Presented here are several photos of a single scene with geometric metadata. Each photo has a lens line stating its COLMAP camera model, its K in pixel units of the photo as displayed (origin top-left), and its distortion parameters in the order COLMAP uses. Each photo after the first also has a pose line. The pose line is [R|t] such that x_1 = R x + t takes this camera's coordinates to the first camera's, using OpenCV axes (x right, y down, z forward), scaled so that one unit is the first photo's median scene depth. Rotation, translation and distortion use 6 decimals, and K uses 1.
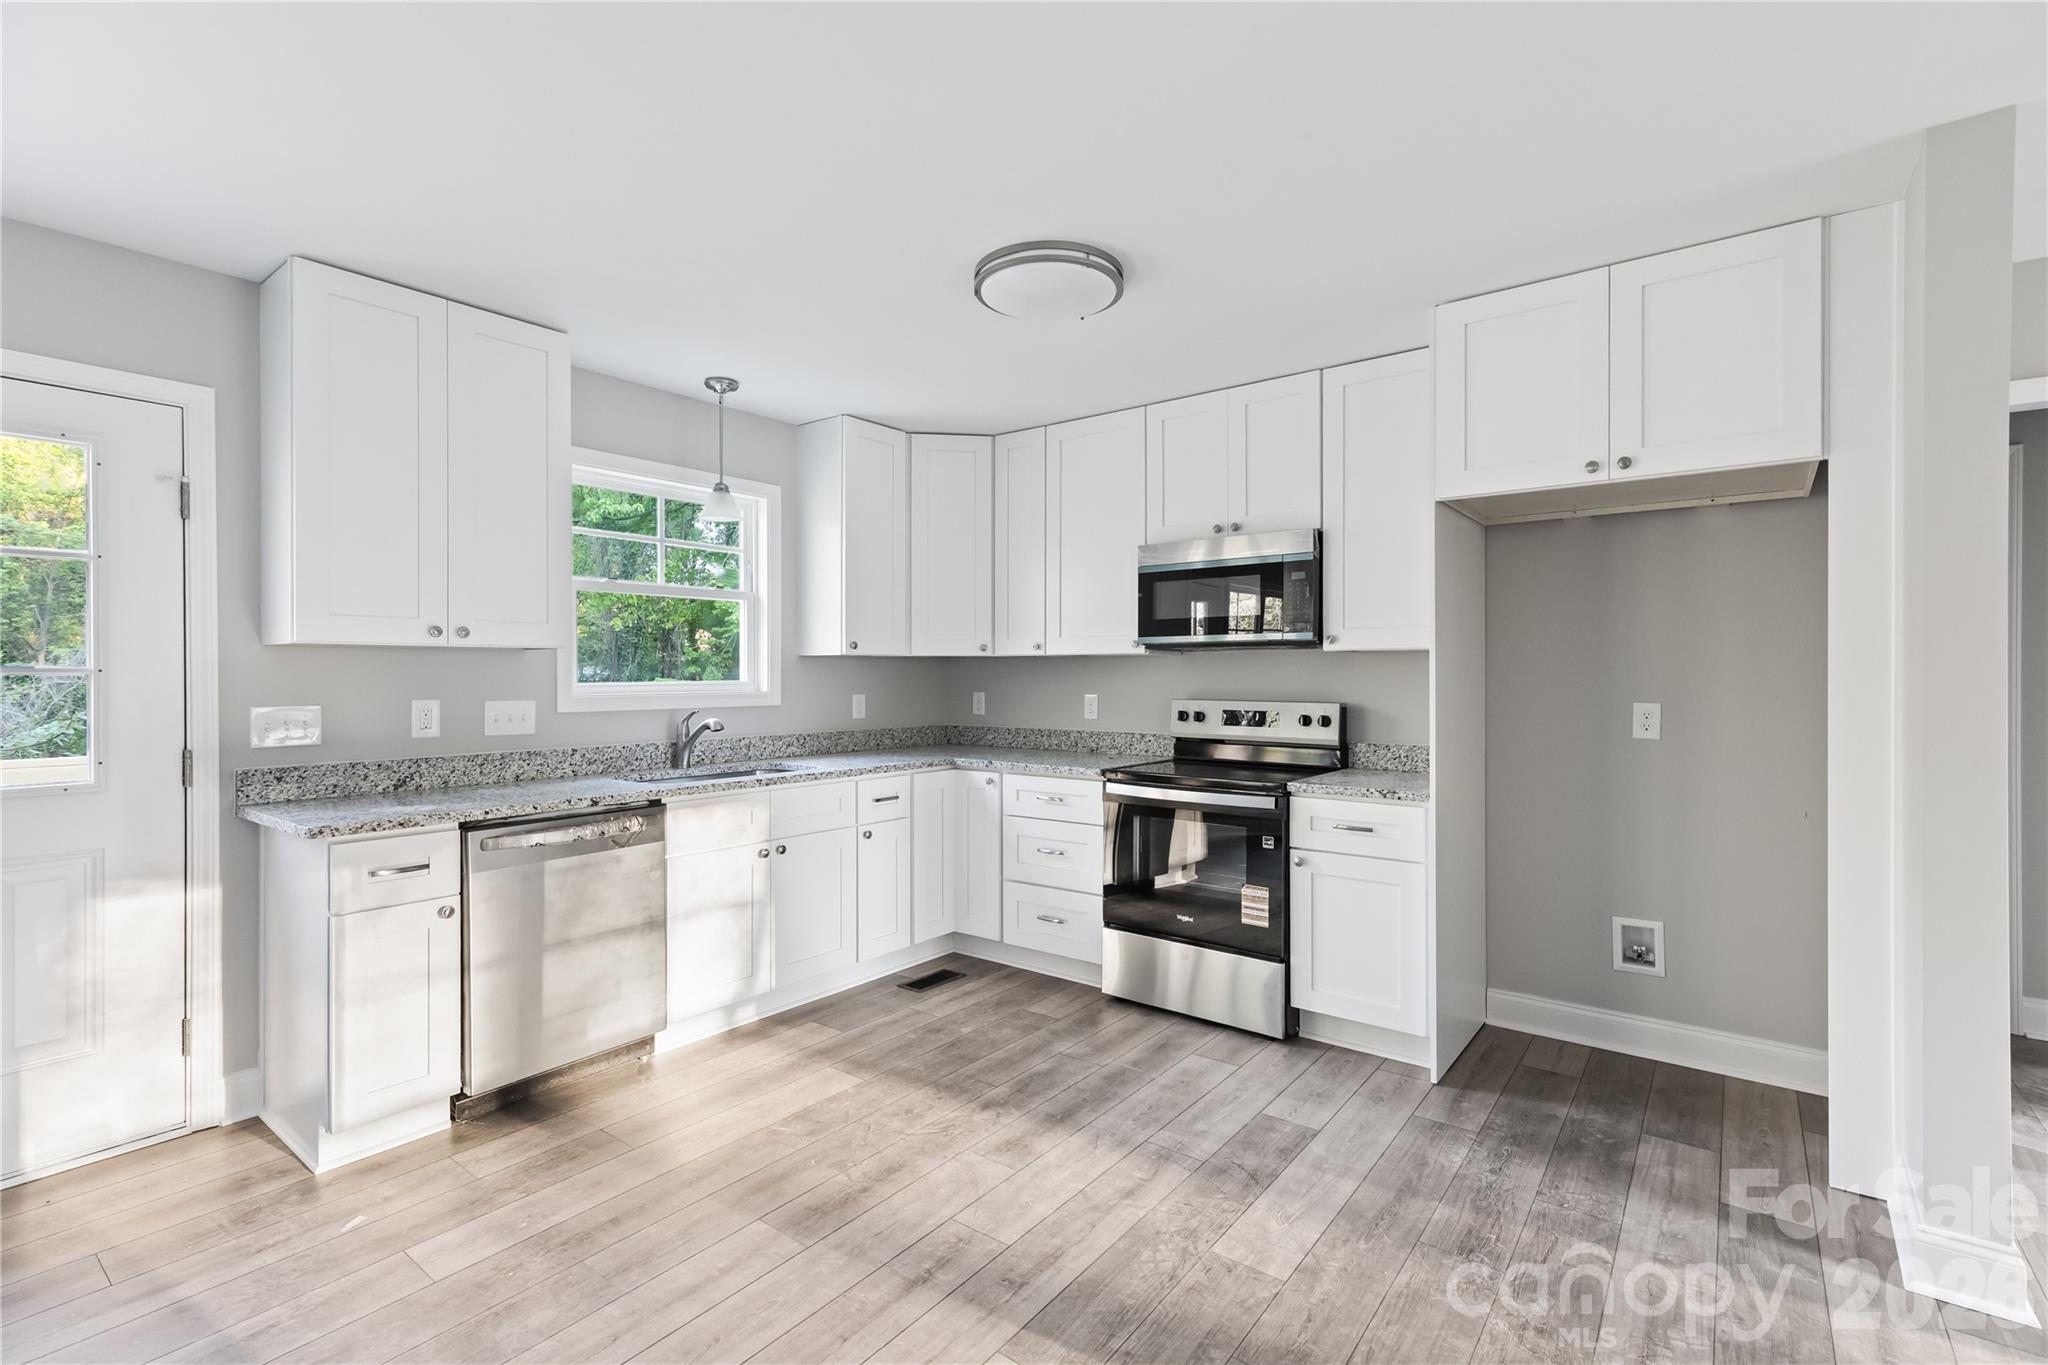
lens RADIAL K [[913.9, 0, 1016.0], [0, 913.9, 677.7], [0, 0, 1]] dist [0.009219, -0.000052]
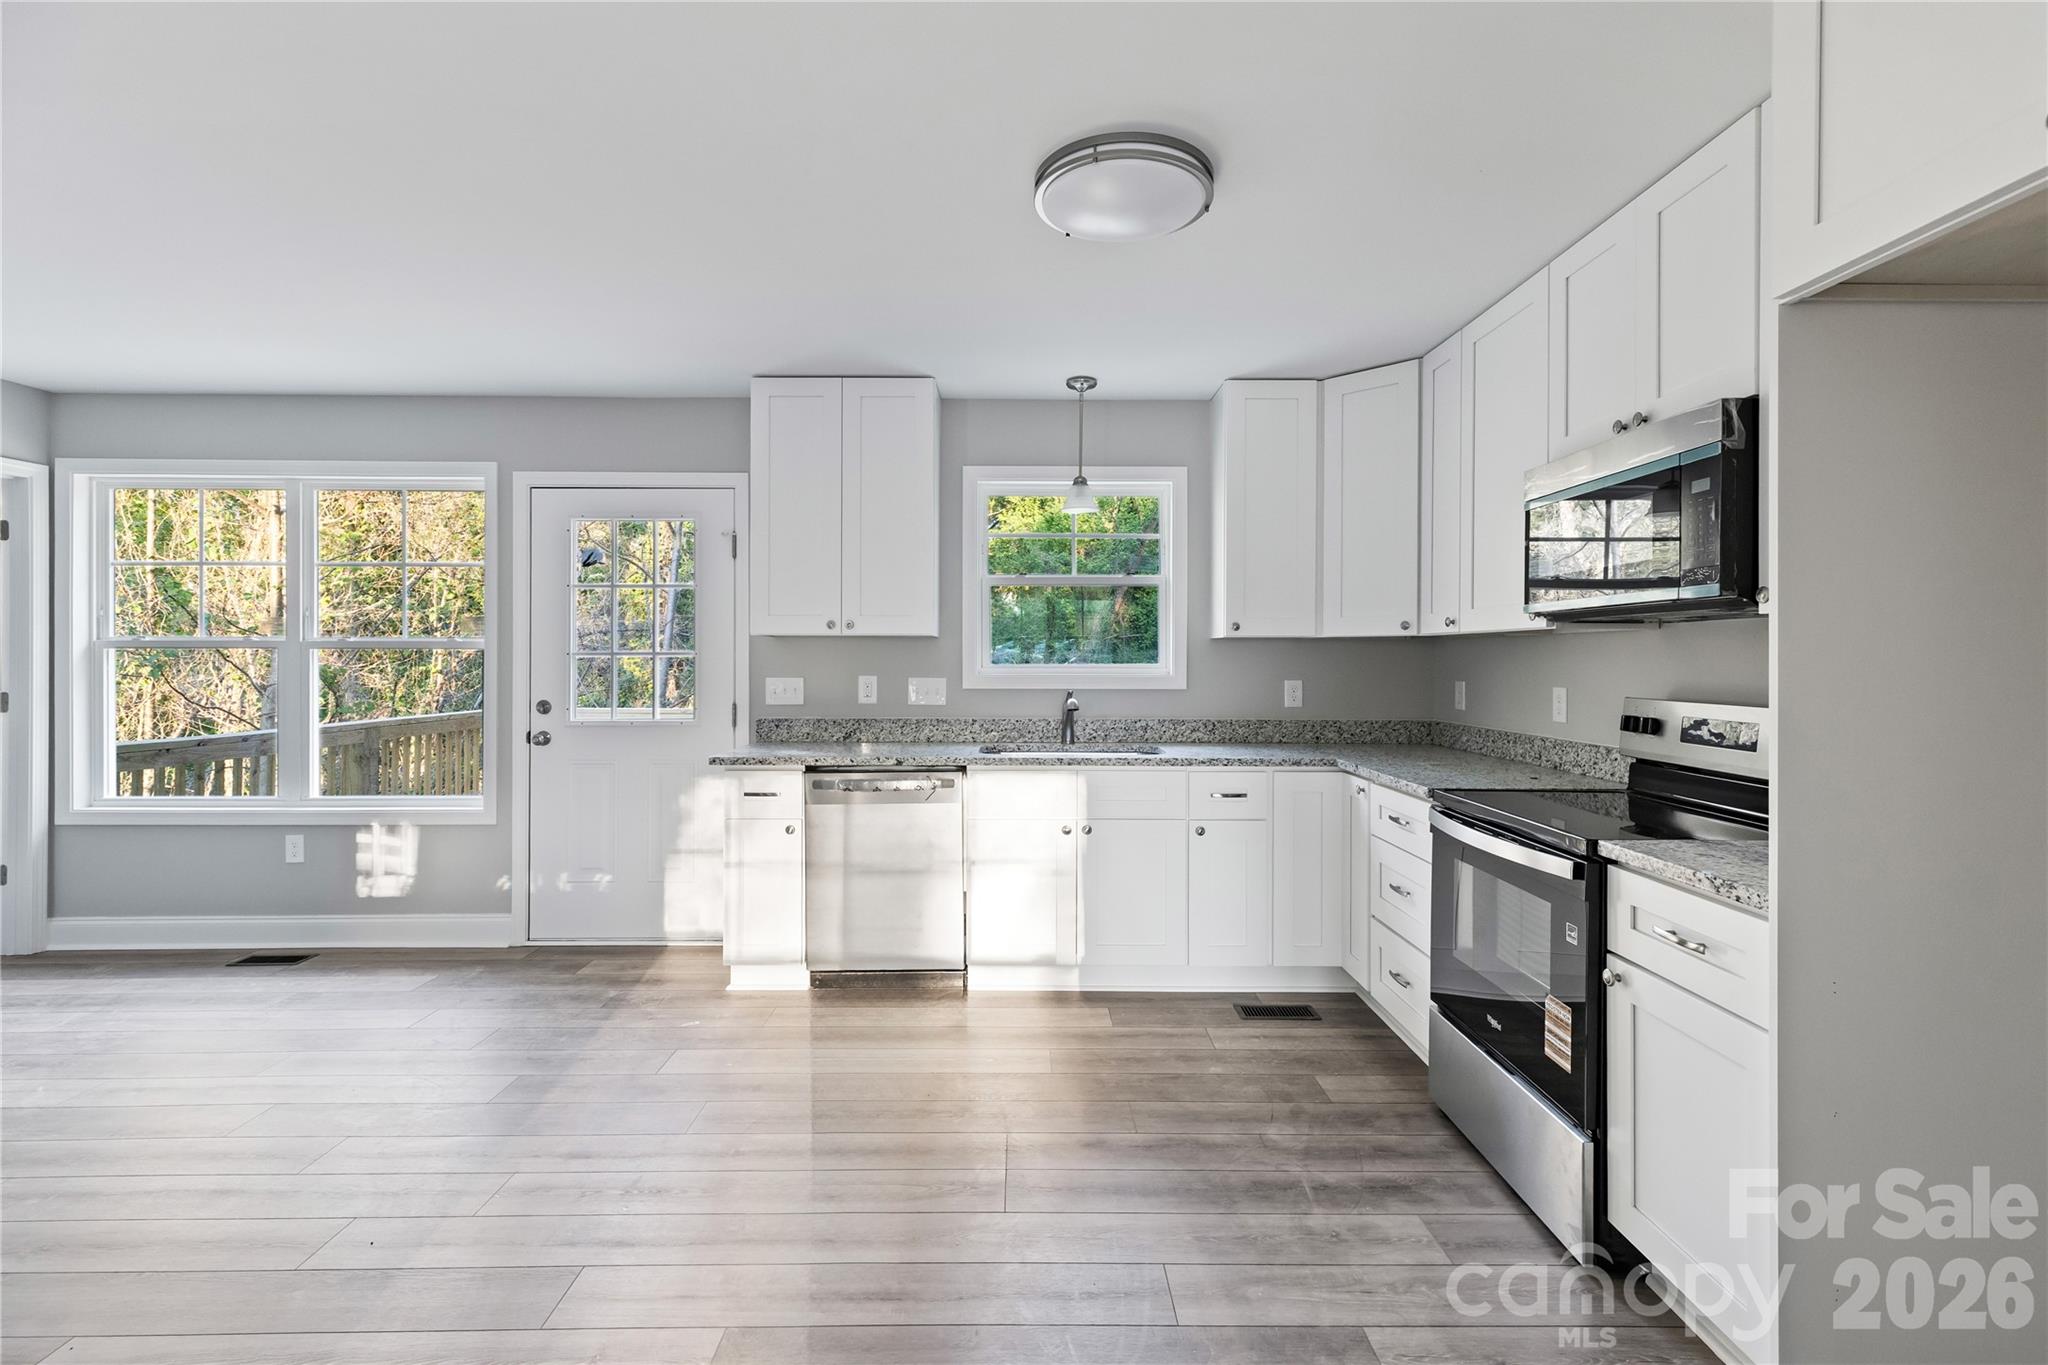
lens RADIAL K [[904.5, 0, 1030.7], [0, 904.5, 659.7], [0, 0, 1]] dist [0.001686, -0.000020]
pose [[0.628004, 0.003662, -0.778201, 0.481228], [-0.006660, 0.999978, -0.000669, 0.000201], [0.778182, 0.005603, 0.628014, 0.316431]]
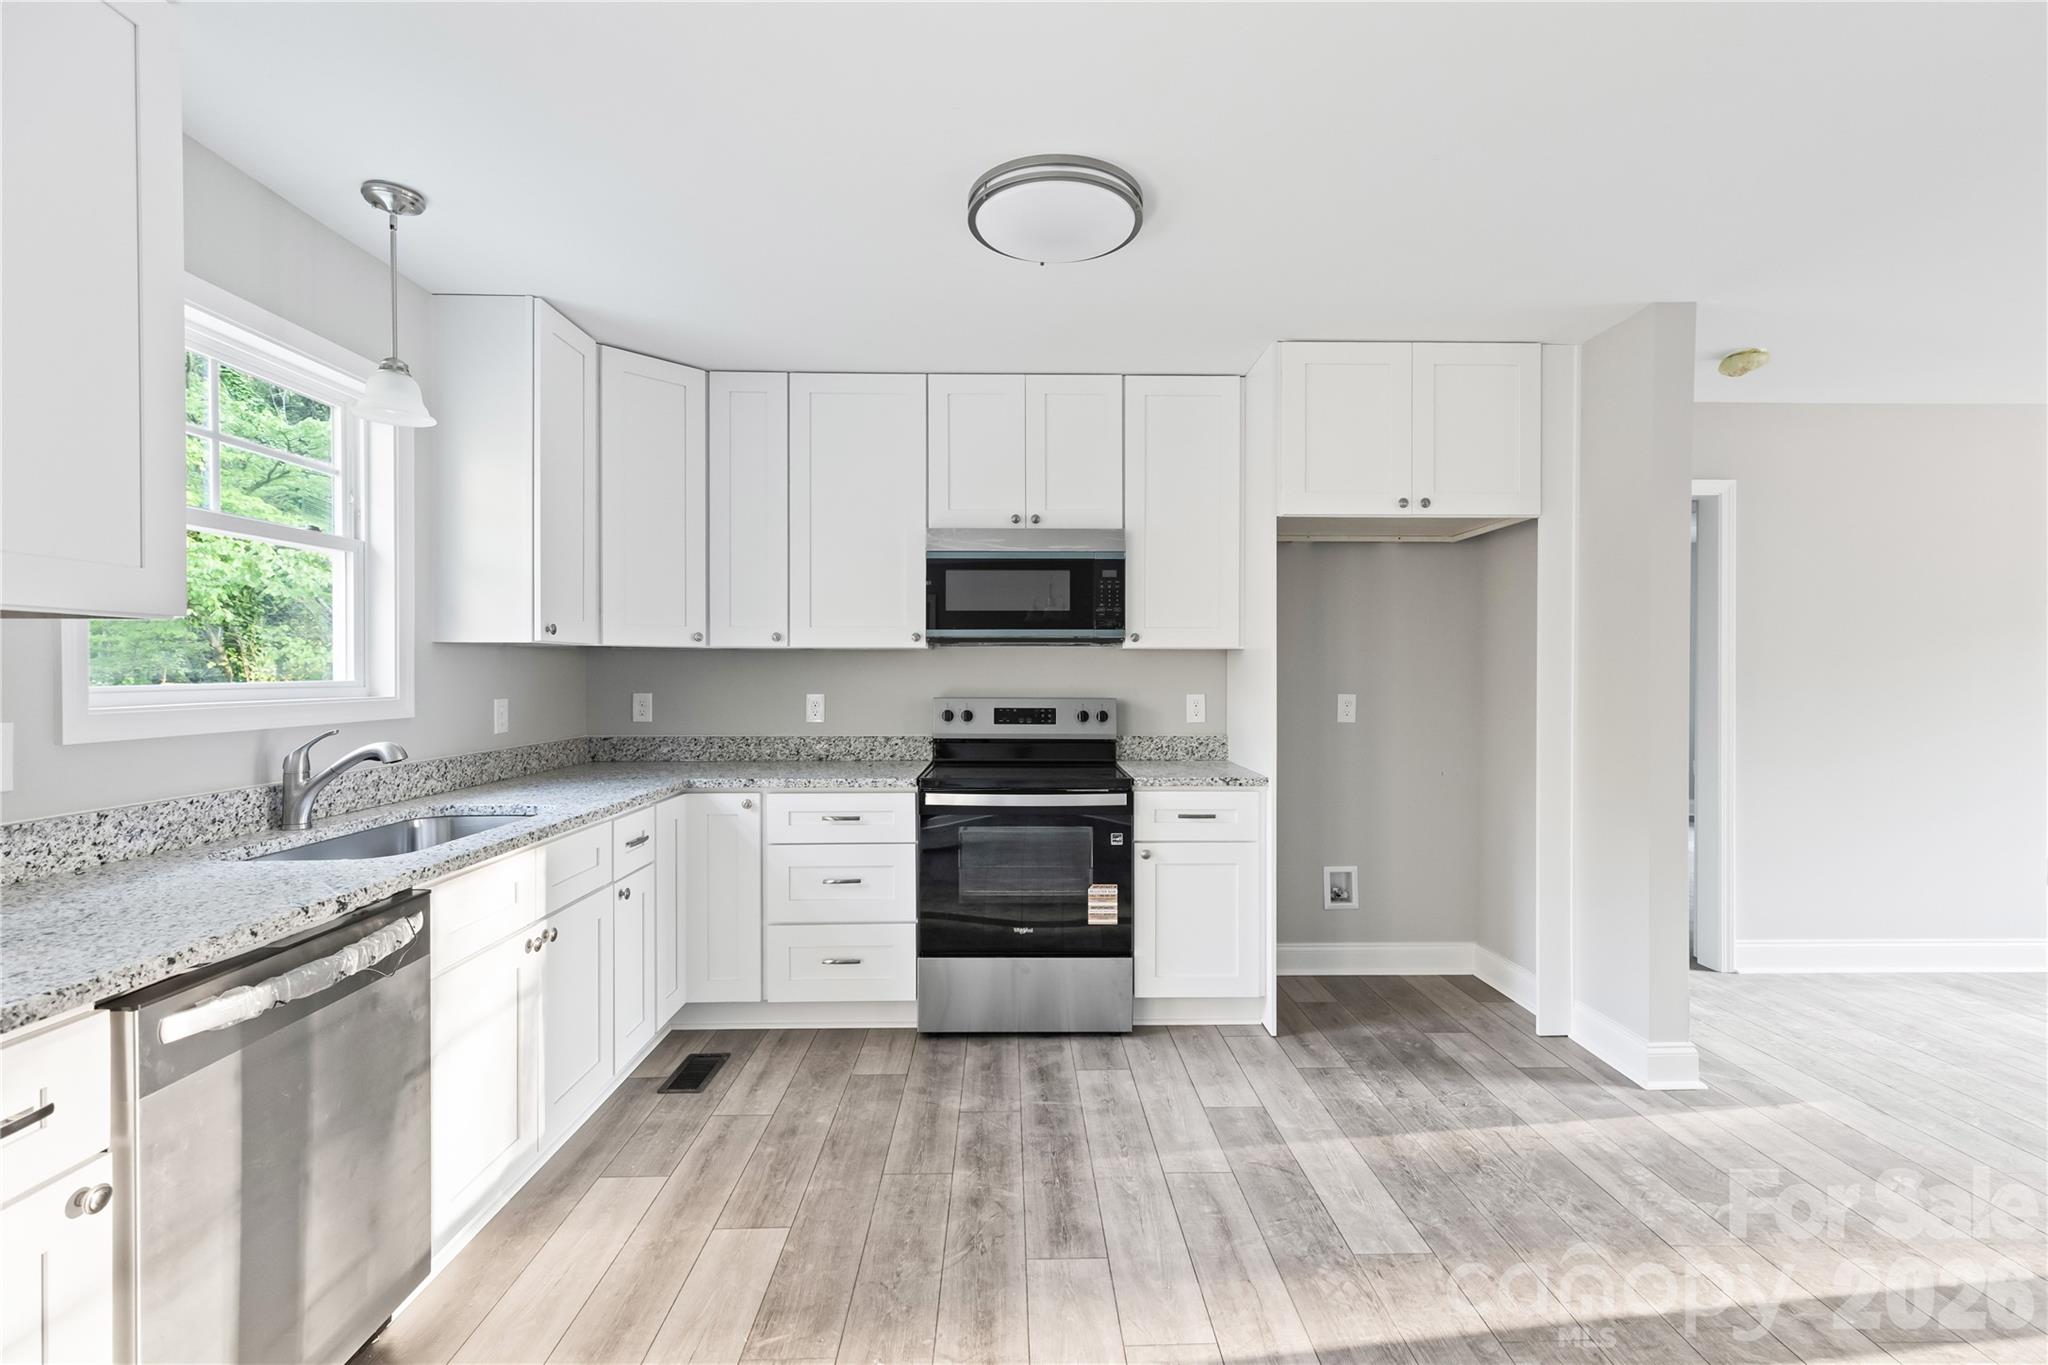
lens RADIAL K [[913.9, 0, 1016.0], [0, 913.9, 677.7], [0, 0, 1]] dist [0.009219, -0.000052]
pose [[0.780665, -0.003605, 0.624940, -0.404317], [0.001317, 0.999991, 0.004123, -0.000548], [-0.624949, -0.002396, 0.780662, 0.268737]]
